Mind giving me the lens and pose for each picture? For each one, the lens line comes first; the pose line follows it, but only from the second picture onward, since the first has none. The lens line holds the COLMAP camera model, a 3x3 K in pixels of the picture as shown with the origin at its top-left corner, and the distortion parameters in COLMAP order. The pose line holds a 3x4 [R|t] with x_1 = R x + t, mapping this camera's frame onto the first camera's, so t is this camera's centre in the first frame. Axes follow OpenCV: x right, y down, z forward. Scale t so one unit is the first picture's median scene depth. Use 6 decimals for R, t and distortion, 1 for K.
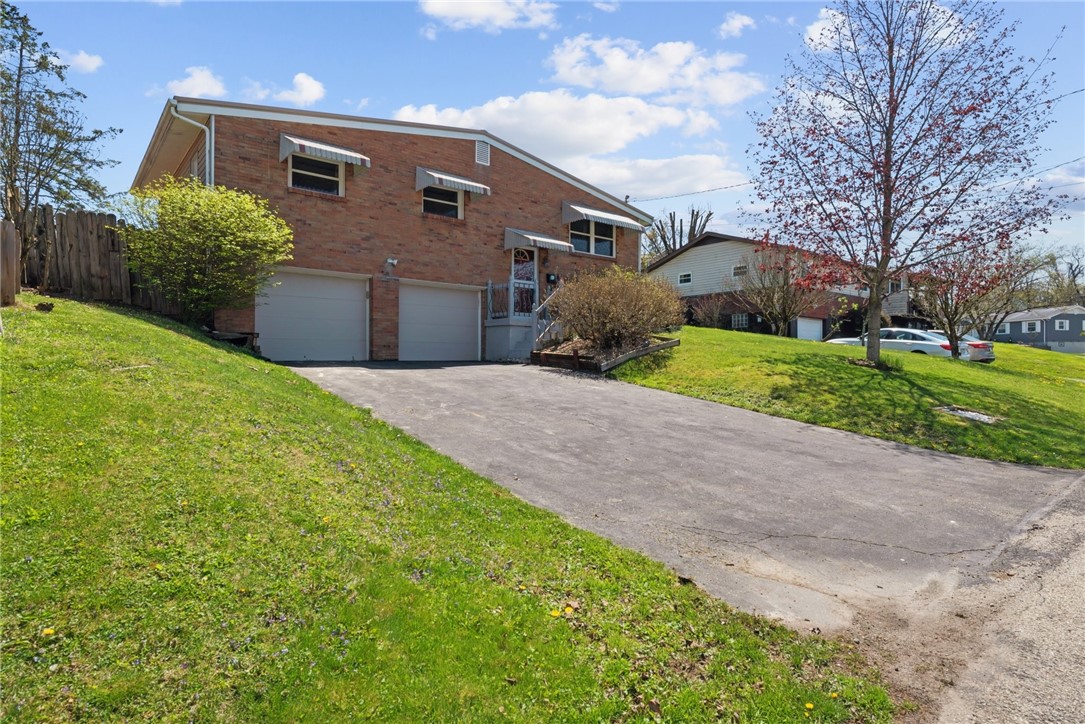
lens RADIAL K [[561.9, 0, 545.7], [0, 561.9, 358.1], [0, 0, 1]] dist [0.016608, -0.000124]
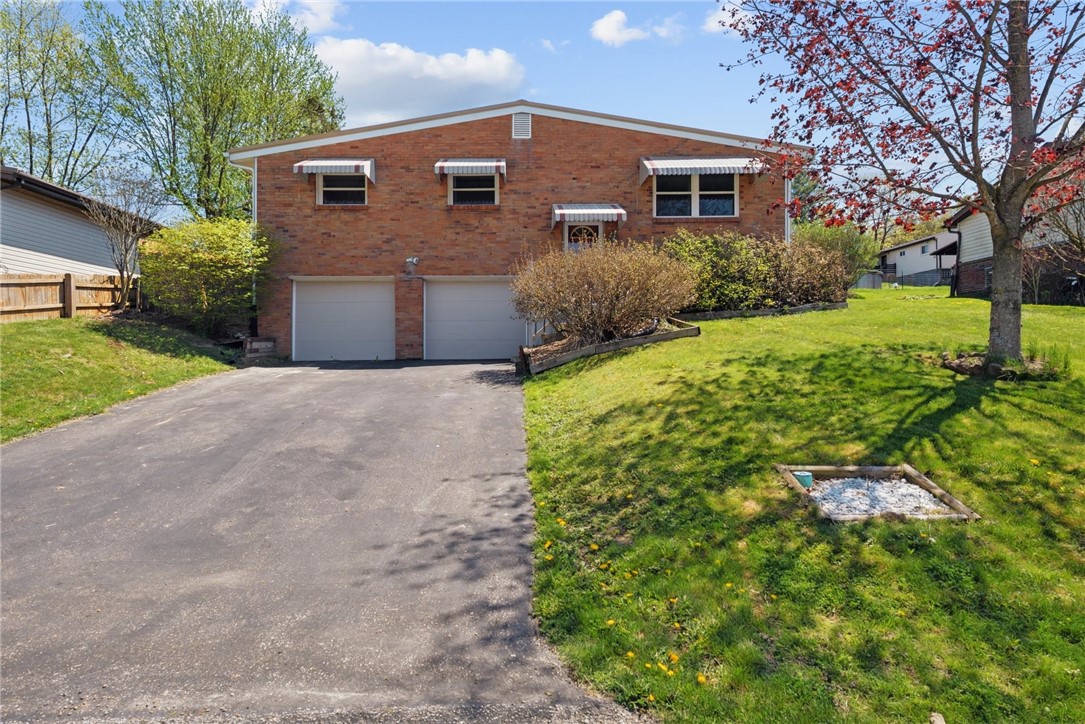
lens RADIAL K [[561.9, 0, 542.3], [0, 561.9, 363.2], [0, 0, 1]] dist [0.016608, -0.000124]
pose [[0.791738, -0.018585, -0.610578, 0.493377], [0.017614, 0.999816, -0.007592, 0.021467], [0.610607, -0.004744, 0.791920, 0.337120]]
